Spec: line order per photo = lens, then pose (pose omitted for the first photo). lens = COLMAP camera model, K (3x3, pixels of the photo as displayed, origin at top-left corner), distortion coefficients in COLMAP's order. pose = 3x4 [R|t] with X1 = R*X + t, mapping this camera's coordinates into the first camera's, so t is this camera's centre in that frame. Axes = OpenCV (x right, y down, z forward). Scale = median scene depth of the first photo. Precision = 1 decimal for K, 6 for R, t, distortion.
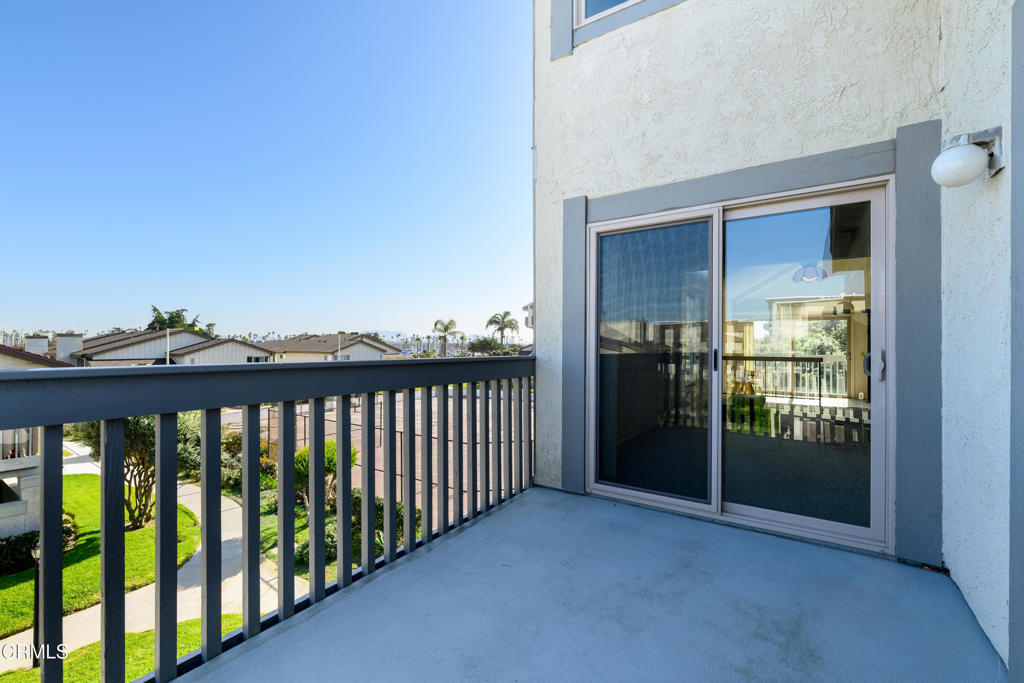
lens RADIAL K [[443.6, 0, 512.0], [0, 443.6, 341.5], [0, 0, 1]] dist [-0.000947, 0.000076]
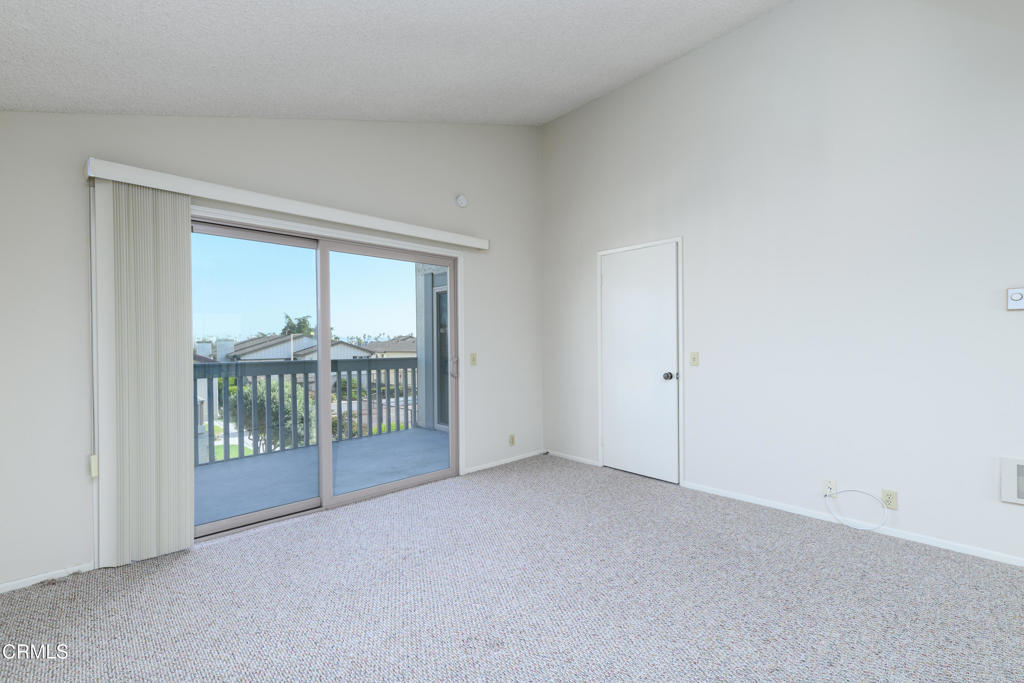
lens RADIAL K [[443.6, 0, 512.0], [0, 443.6, 341.5], [0, 0, 1]] dist [-0.000947, 0.000076]
pose [[0.976710, -0.013455, -0.214140, 0.075812], [0.014524, 0.999889, 0.003418, -0.003015], [0.214070, -0.006448, 0.976797, -0.065652]]
